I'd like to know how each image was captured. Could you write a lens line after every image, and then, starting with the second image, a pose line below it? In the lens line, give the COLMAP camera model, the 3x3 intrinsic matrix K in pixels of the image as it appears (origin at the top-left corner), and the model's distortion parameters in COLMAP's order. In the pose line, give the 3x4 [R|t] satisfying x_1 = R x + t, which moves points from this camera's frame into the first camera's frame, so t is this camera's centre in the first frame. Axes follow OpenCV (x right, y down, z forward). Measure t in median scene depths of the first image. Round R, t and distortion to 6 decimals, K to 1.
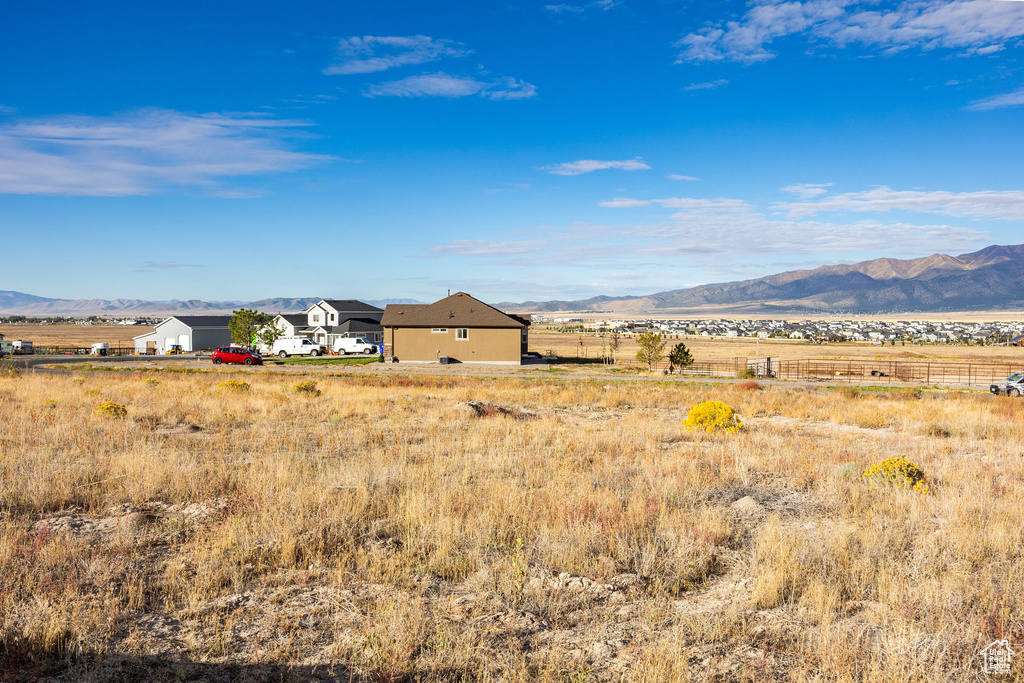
lens RADIAL K [[801.4, 0, 504.9], [0, 801.4, 331.6], [0, 0, 1]] dist [-0.010993, 0.001164]
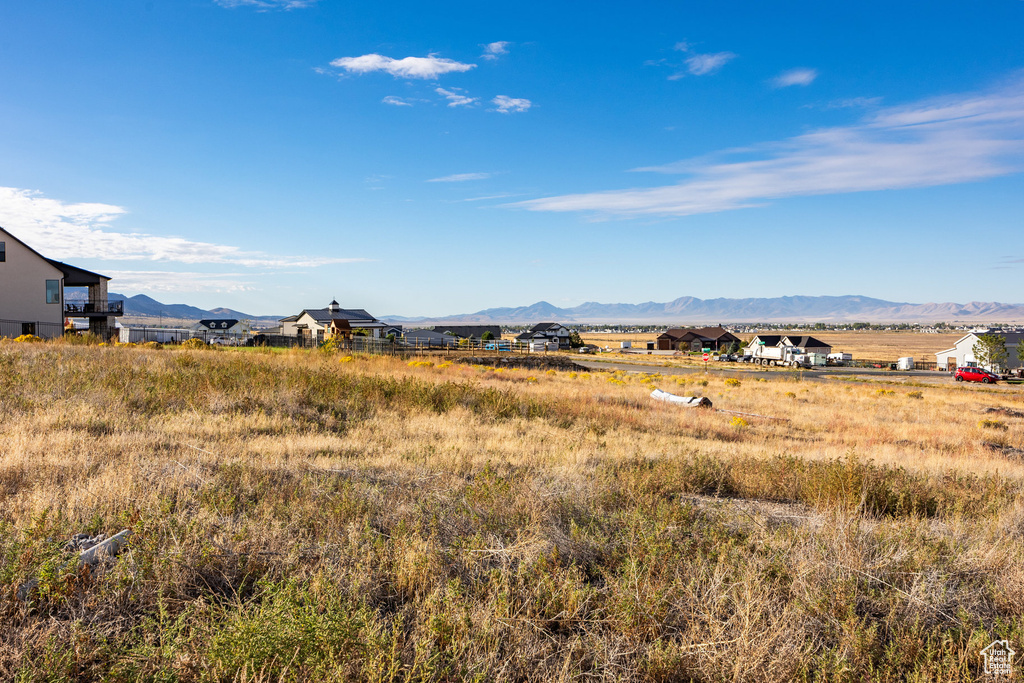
lens RADIAL K [[976.2, 0, 513.1], [0, 976.2, 360.8], [0, 0, 1]] dist [-0.013534, 0.000000]
pose [[0.623644, 0.030360, -0.781118, 0.157901], [-0.013238, 0.999512, 0.028279, -0.009736], [0.781596, -0.007296, 0.623742, -0.185205]]
